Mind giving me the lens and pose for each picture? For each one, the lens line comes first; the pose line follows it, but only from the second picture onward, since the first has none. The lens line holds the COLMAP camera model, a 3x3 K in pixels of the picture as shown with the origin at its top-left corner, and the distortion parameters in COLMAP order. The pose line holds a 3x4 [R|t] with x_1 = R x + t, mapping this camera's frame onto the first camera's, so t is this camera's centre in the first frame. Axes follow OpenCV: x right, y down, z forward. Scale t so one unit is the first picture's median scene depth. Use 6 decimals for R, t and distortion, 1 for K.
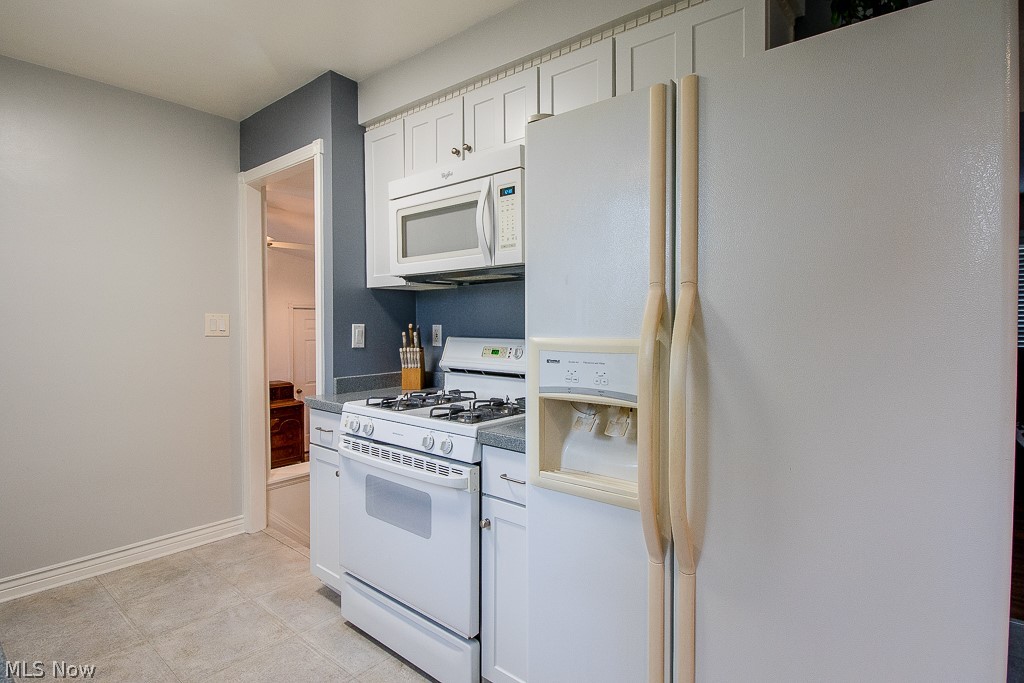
lens RADIAL K [[524.9, 0, 511.5], [0, 524.9, 336.1], [0, 0, 1]] dist [0.003475, -0.007502]
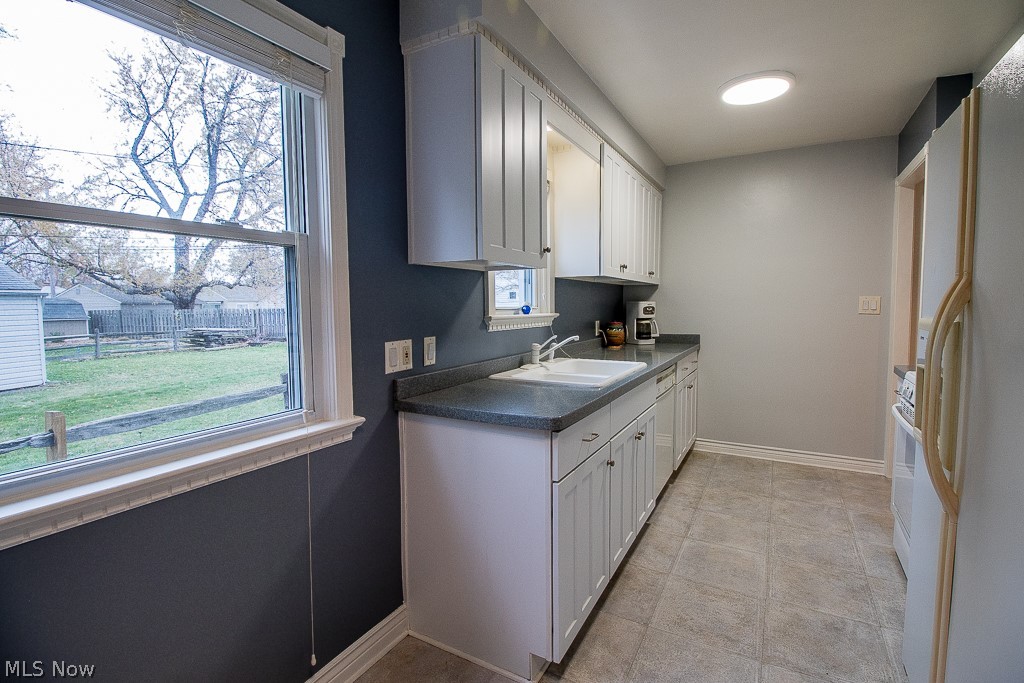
lens RADIAL K [[478.5, 0, 512.9], [0, 478.5, 336.6], [0, 0, 1]] dist [-0.010544, -0.000748]
pose [[0.182077, 0.065928, -0.981072, 0.570974], [-0.018386, 0.997804, 0.063640, -0.004242], [0.983112, 0.006451, 0.182889, -0.076588]]
